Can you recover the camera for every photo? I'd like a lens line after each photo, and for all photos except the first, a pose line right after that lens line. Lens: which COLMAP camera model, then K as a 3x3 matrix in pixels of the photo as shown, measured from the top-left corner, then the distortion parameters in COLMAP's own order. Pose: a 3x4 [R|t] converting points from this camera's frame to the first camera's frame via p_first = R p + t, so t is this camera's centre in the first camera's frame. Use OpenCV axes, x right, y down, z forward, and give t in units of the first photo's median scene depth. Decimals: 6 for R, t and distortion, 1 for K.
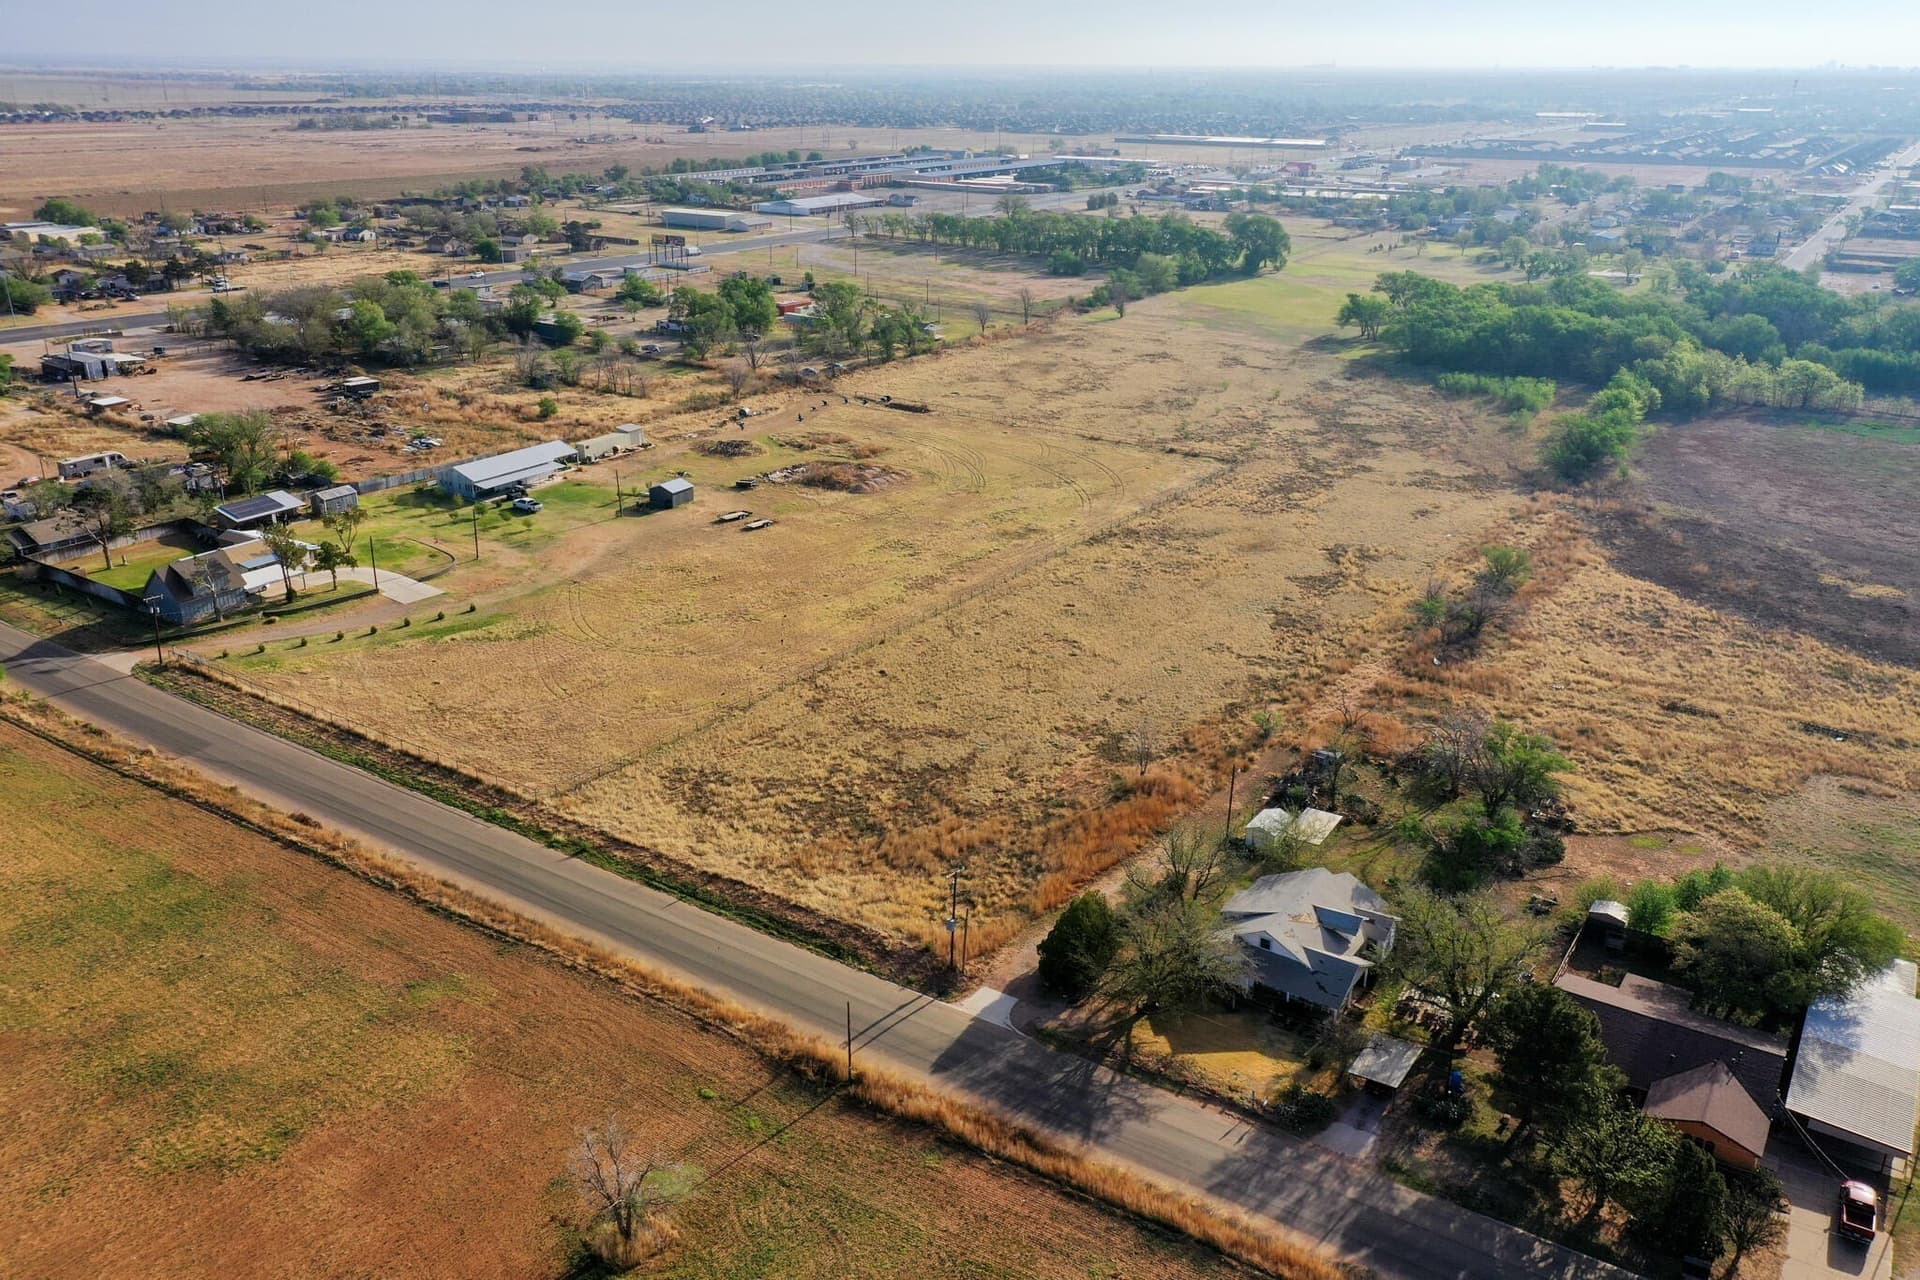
lens RADIAL K [[1501.6, 0, 960.0], [0, 1501.6, 640.0], [0, 0, 1]] dist [0.014707, 0.002494]
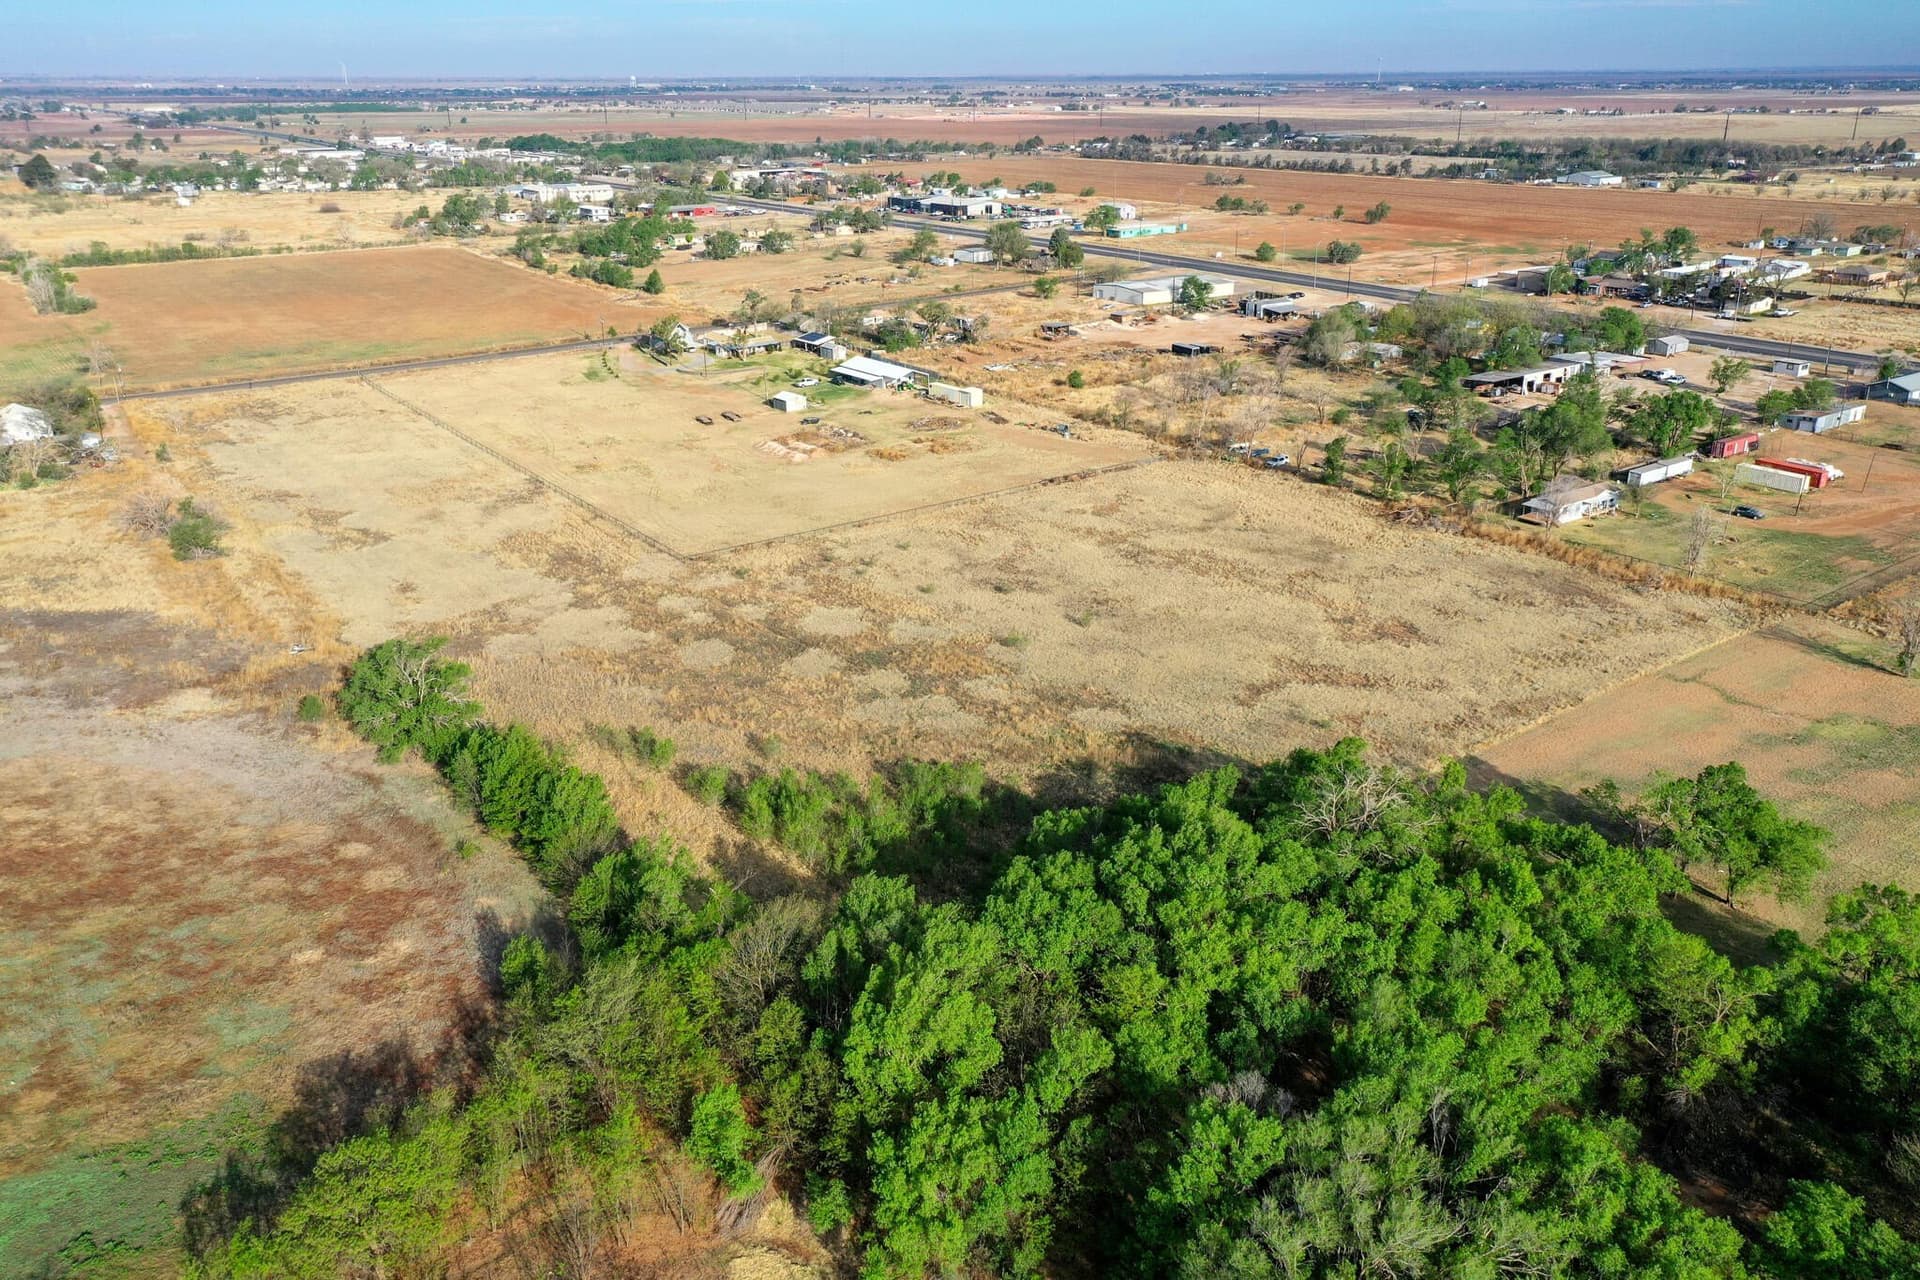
lens RADIAL K [[1501.6, 0, 960.0], [0, 1501.6, 640.0], [0, 0, 1]] dist [0.014707, 0.002494]
pose [[-0.353257, 0.323660, -0.877755, 1.666372], [-0.336474, 0.831506, 0.442022, -0.949117], [0.872923, 0.451489, -0.184832, 2.508107]]
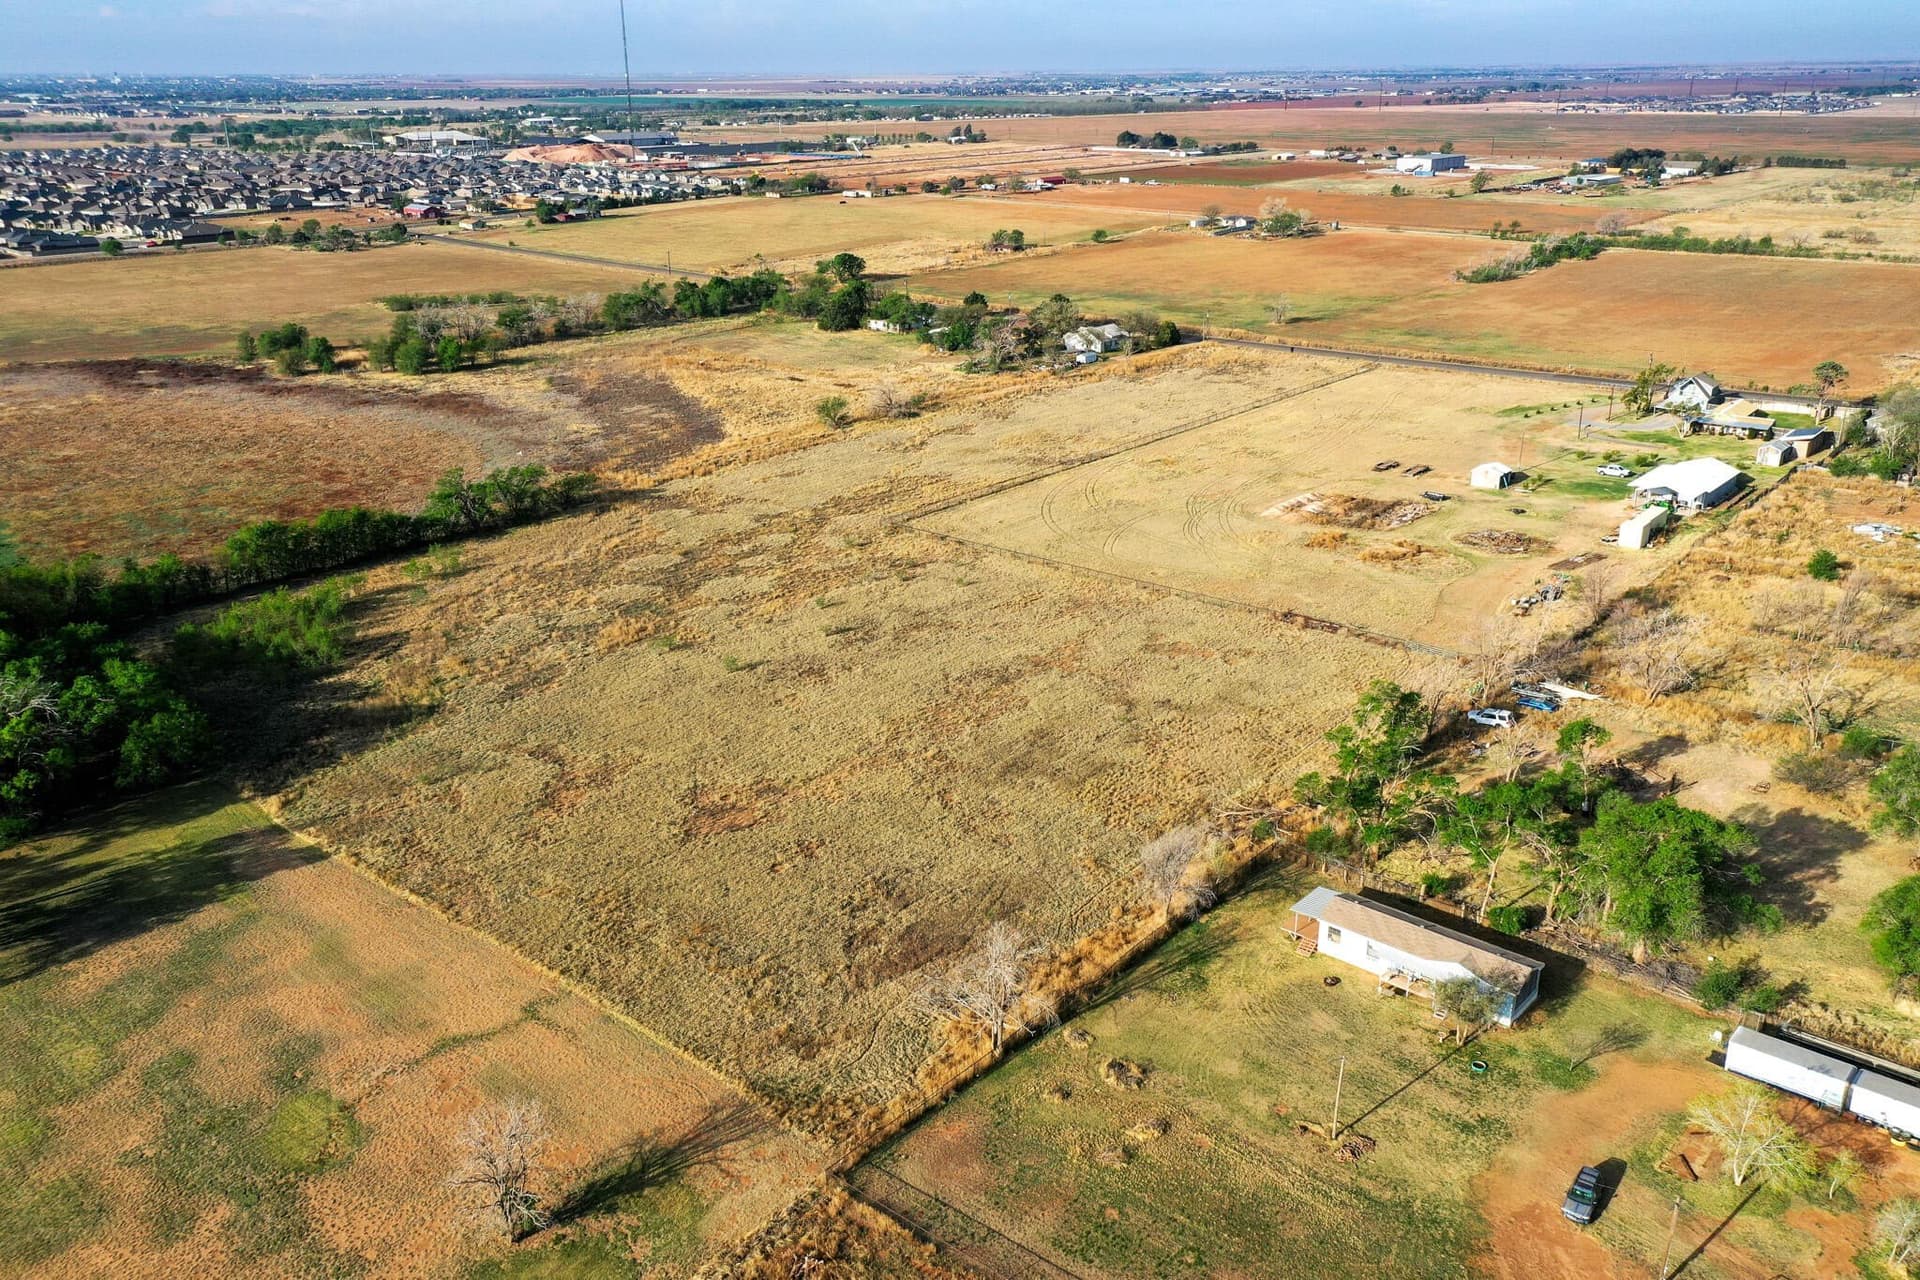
lens RADIAL K [[1522.2, 0, 967.5], [0, 1522.2, 629.7], [0, 0, 1]] dist [0.016448, 0.002544]
pose [[-0.991428, -0.046844, 0.121967, 0.068829], [0.045556, 0.750990, 0.658740, -1.254416], [-0.122454, 0.658650, -0.742419, 3.253400]]
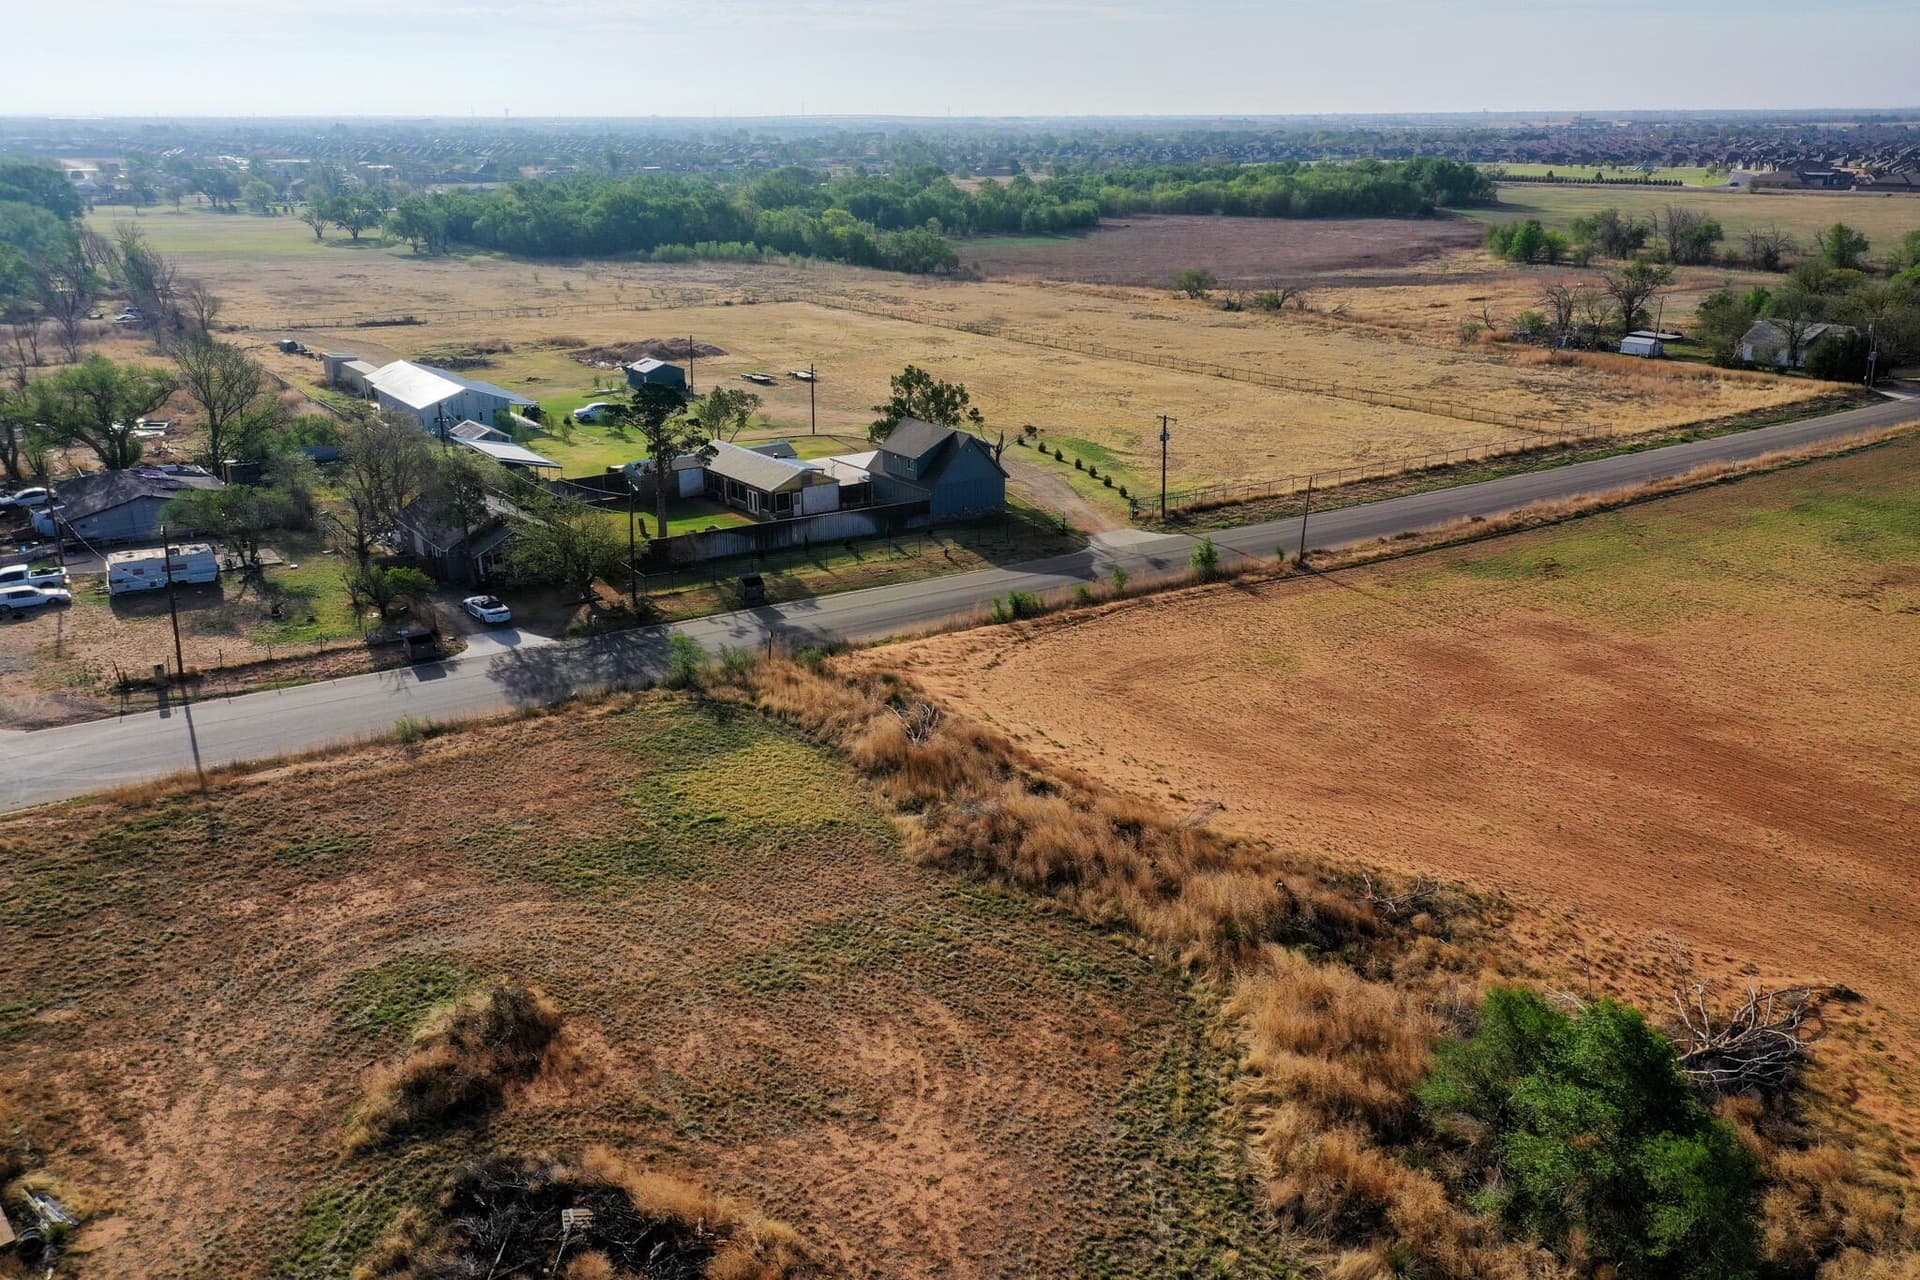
lens RADIAL K [[1522.2, 0, 967.5], [0, 1522.2, 629.7], [0, 0, 1]] dist [0.016448, 0.002544]
pose [[0.368935, -0.304227, 0.878256, -1.430619], [0.338720, 0.923942, 0.177764, -0.108143], [-0.865538, 0.231899, 0.443922, 0.956263]]
